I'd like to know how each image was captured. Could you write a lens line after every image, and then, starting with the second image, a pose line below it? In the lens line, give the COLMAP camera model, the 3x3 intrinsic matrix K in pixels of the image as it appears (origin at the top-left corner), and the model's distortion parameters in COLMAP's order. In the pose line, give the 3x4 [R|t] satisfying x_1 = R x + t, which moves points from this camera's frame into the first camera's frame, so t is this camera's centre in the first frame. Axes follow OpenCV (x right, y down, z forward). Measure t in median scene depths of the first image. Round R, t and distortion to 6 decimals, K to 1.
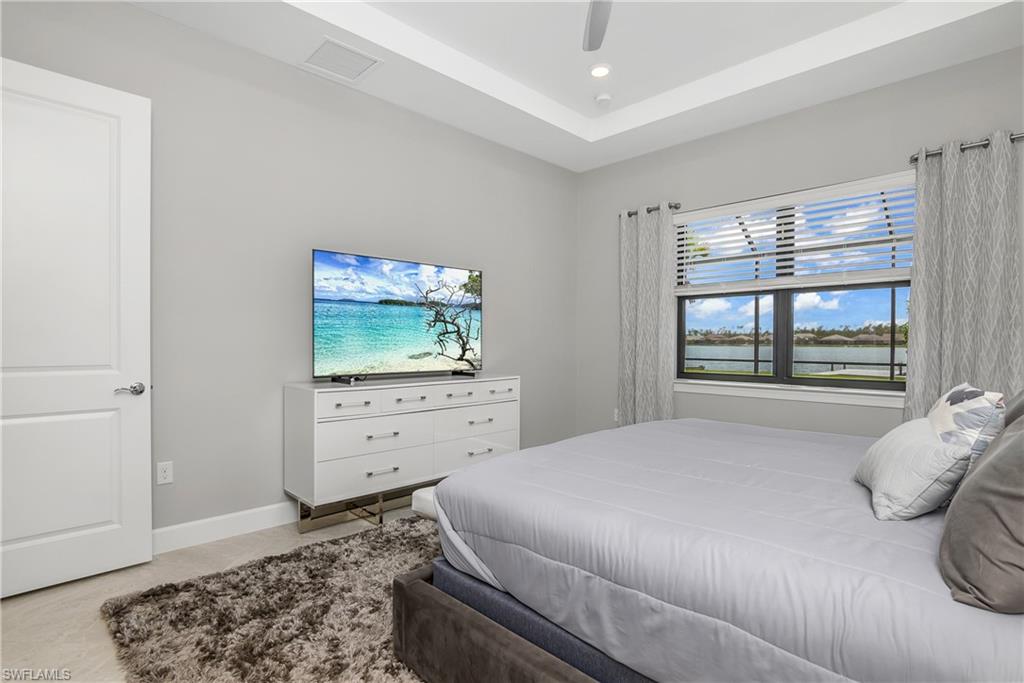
lens RADIAL K [[513.8, 0, 518.6], [0, 513.8, 342.7], [0, 0, 1]] dist [-0.017964, 0.002401]
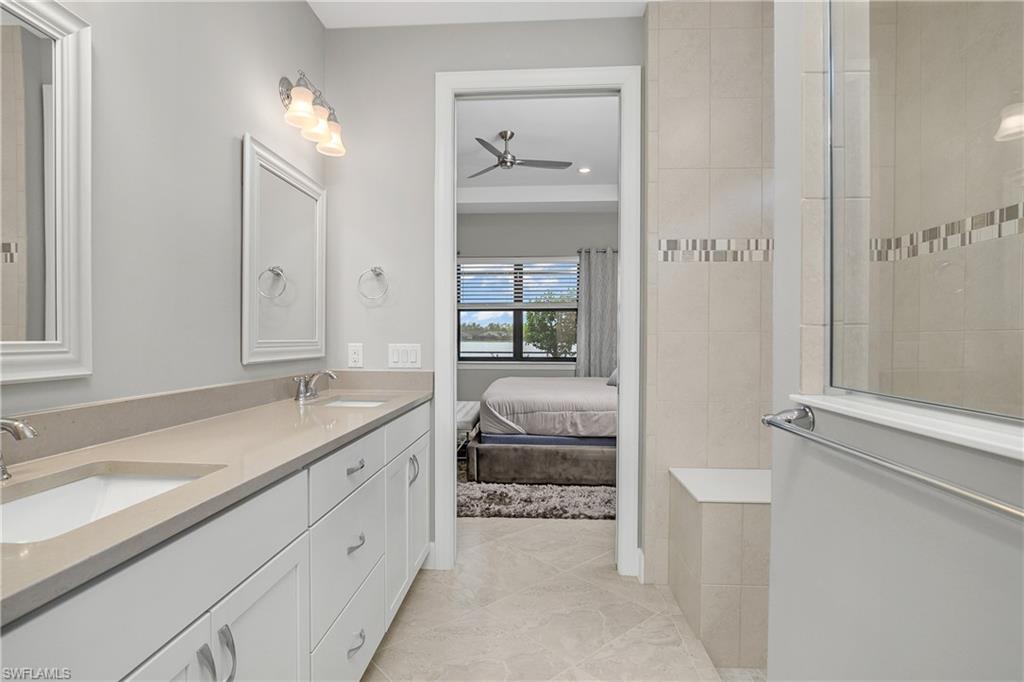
lens RADIAL K [[513.8, 0, 520.3], [0, 513.8, 345.2], [0, 0, 1]] dist [-0.017964, 0.002401]
pose [[0.743829, -0.012980, 0.668244, -0.885024], [0.006381, 0.999904, 0.012319, 0.000206], [-0.668339, -0.004899, 0.743840, -0.455033]]
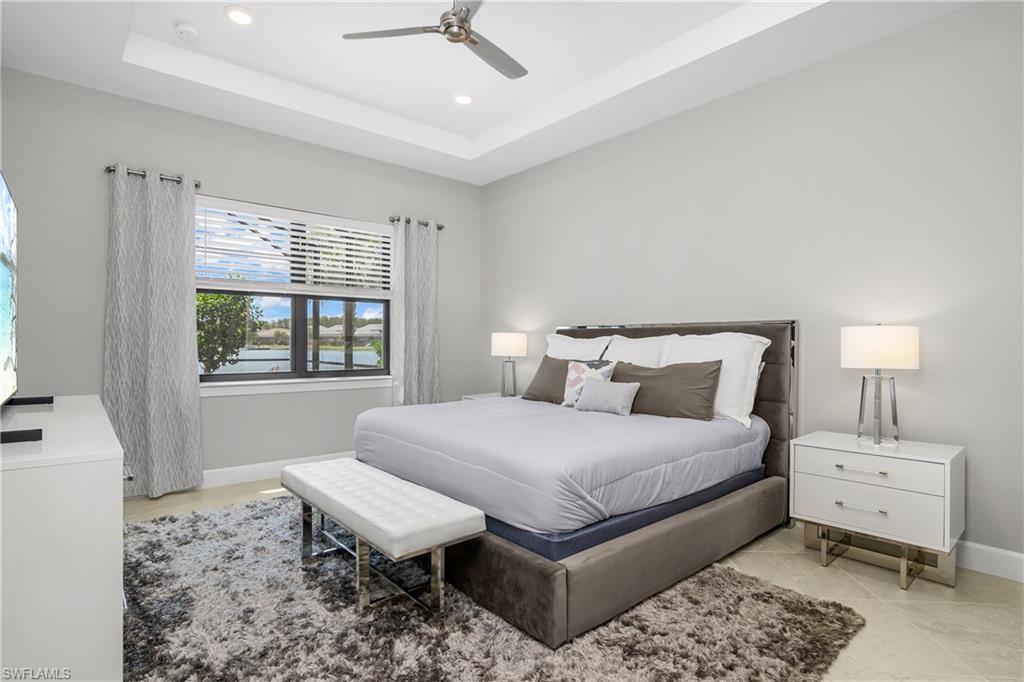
lens RADIAL K [[513.8, 0, 504.6], [0, 513.8, 339.4], [0, 0, 1]] dist [-0.017964, 0.002401]
pose [[0.087072, 0.006864, 0.996178, -0.727612], [-0.002285, 0.999975, -0.006690, 0.000619], [-0.996199, -0.001694, 0.087085, 0.575522]]
